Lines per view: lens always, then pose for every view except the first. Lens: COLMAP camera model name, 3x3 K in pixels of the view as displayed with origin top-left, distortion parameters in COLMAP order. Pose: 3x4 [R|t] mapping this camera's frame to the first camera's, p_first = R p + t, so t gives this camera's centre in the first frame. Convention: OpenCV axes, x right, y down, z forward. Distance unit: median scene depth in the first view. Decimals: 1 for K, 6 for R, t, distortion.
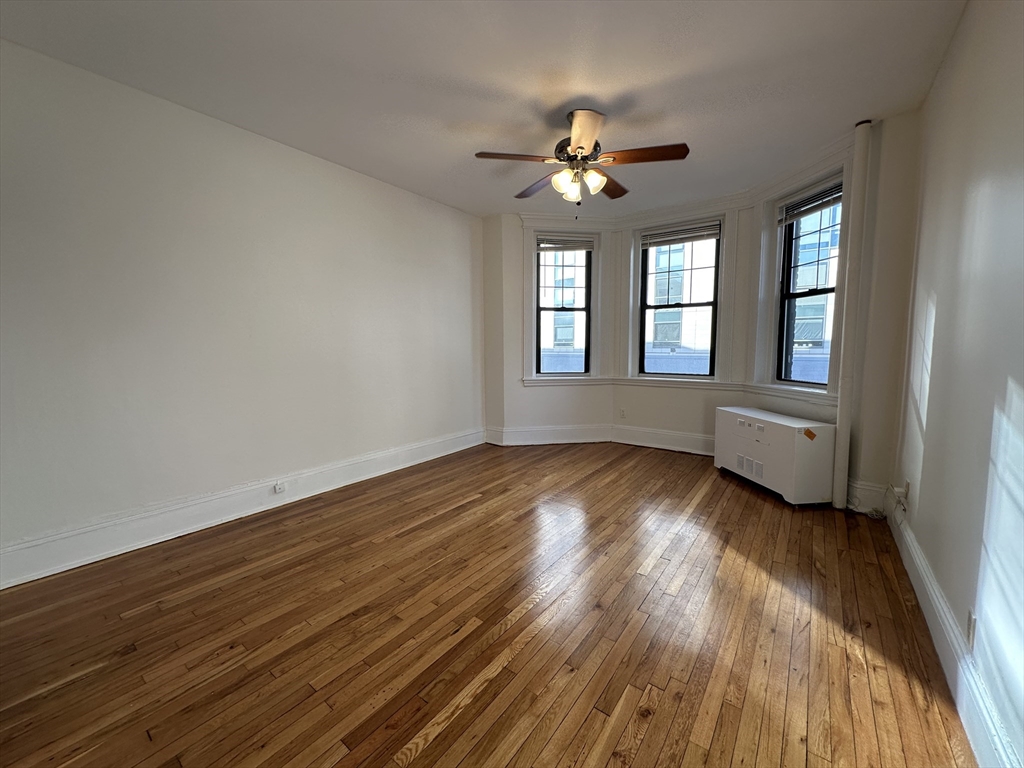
lens RADIAL K [[407.2, 0, 513.2], [0, 407.2, 381.9], [0, 0, 1]] dist [0.000277, 0.000096]
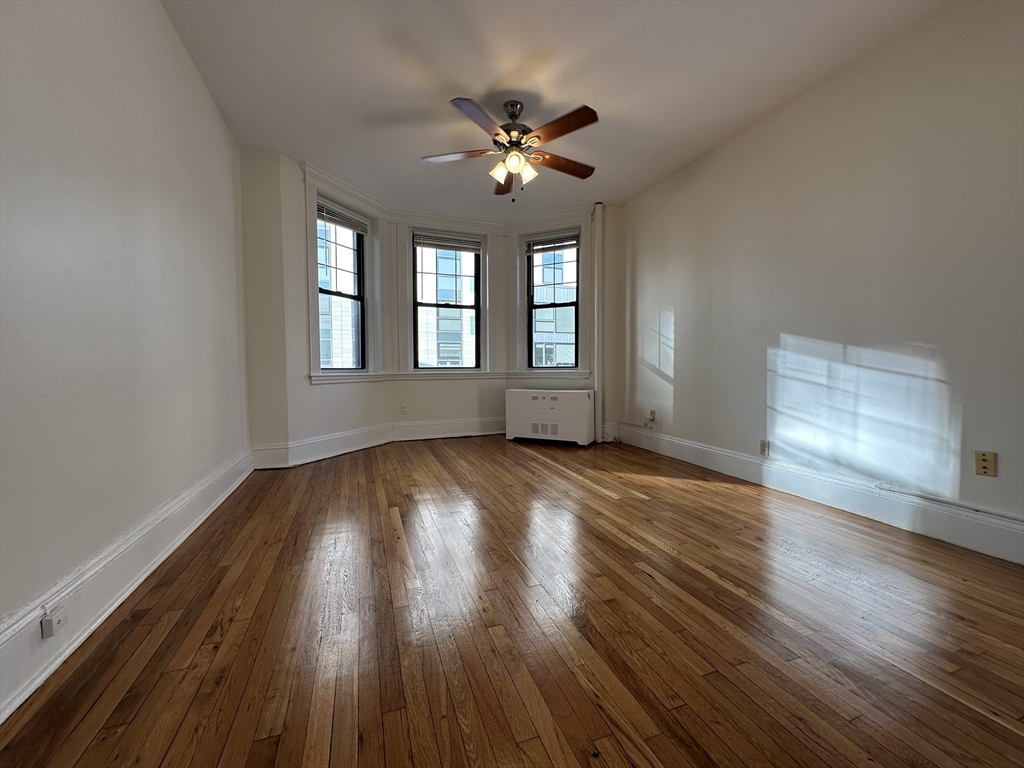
lens RADIAL K [[407.2, 0, 513.2], [0, 407.2, 381.9], [0, 0, 1]] dist [0.000277, 0.000096]
pose [[0.532839, -0.029028, 0.845719, -0.575217], [0.077509, 0.996884, -0.014618, 0.063886], [-0.842660, 0.073340, 0.533429, 0.358286]]
